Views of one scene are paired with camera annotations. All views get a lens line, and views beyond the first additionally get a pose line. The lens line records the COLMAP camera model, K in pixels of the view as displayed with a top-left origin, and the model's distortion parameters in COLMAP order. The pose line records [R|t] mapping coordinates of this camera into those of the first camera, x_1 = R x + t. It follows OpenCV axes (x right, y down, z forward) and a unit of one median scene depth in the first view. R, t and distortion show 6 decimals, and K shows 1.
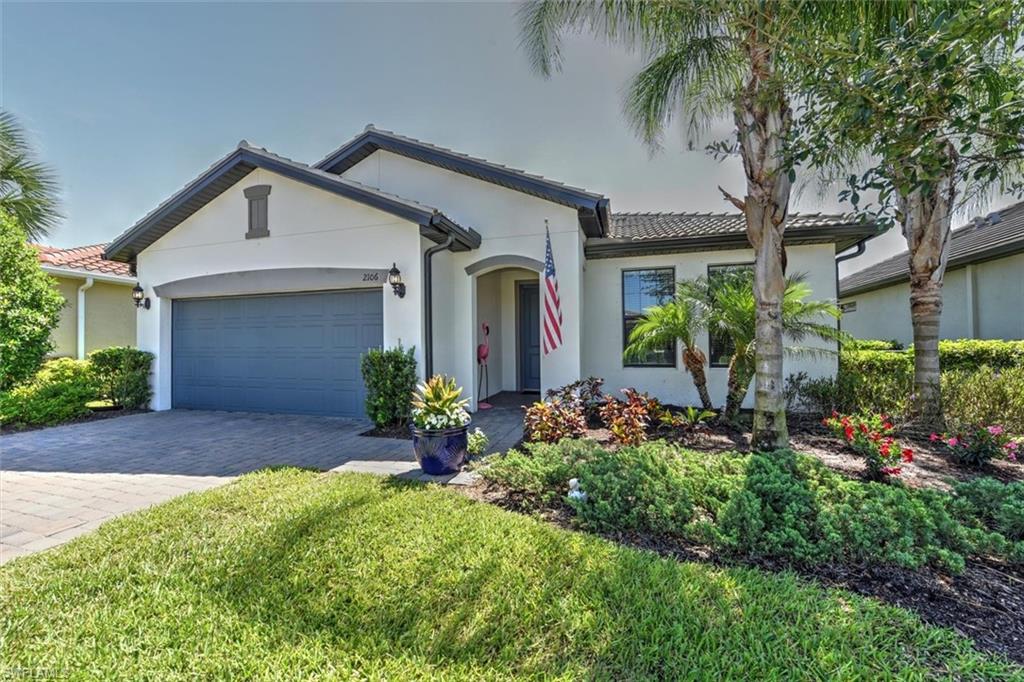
lens RADIAL K [[416.9, 0, 525.6], [0, 416.9, 345.3], [0, 0, 1]] dist [-0.017763, -0.000068]
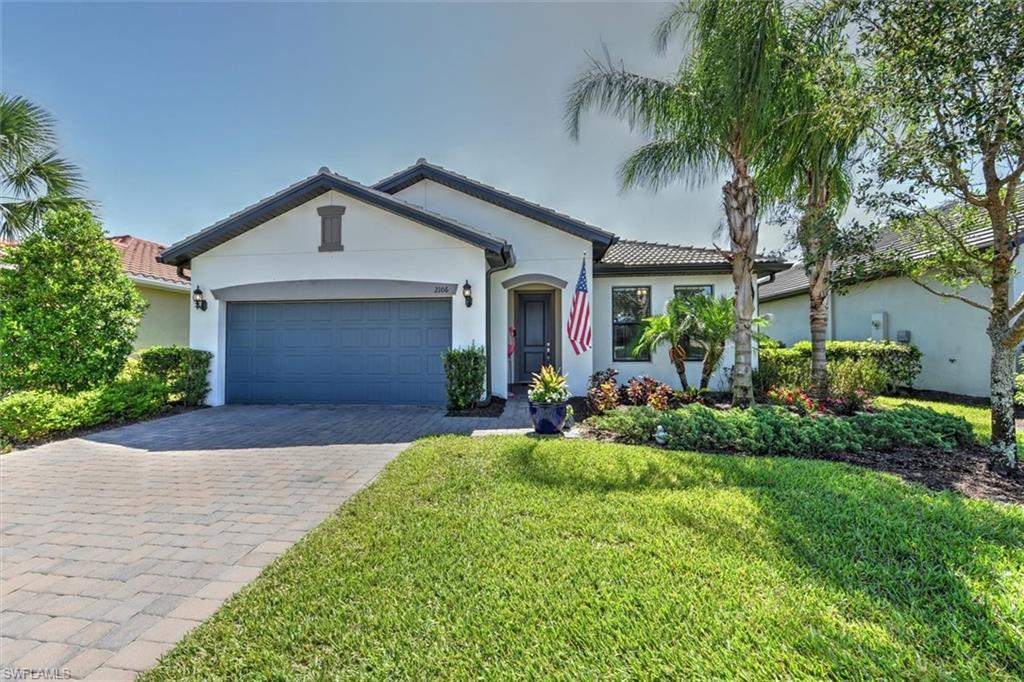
lens RADIAL K [[416.9, 0, 525.6], [0, 416.9, 345.3], [0, 0, 1]] dist [-0.017763, -0.000068]
pose [[0.975469, 0.000459, 0.220138, -0.375150], [-0.000730, 0.999999, 0.001151, -0.000427], [-0.220138, -0.001284, 0.975468, -0.243151]]
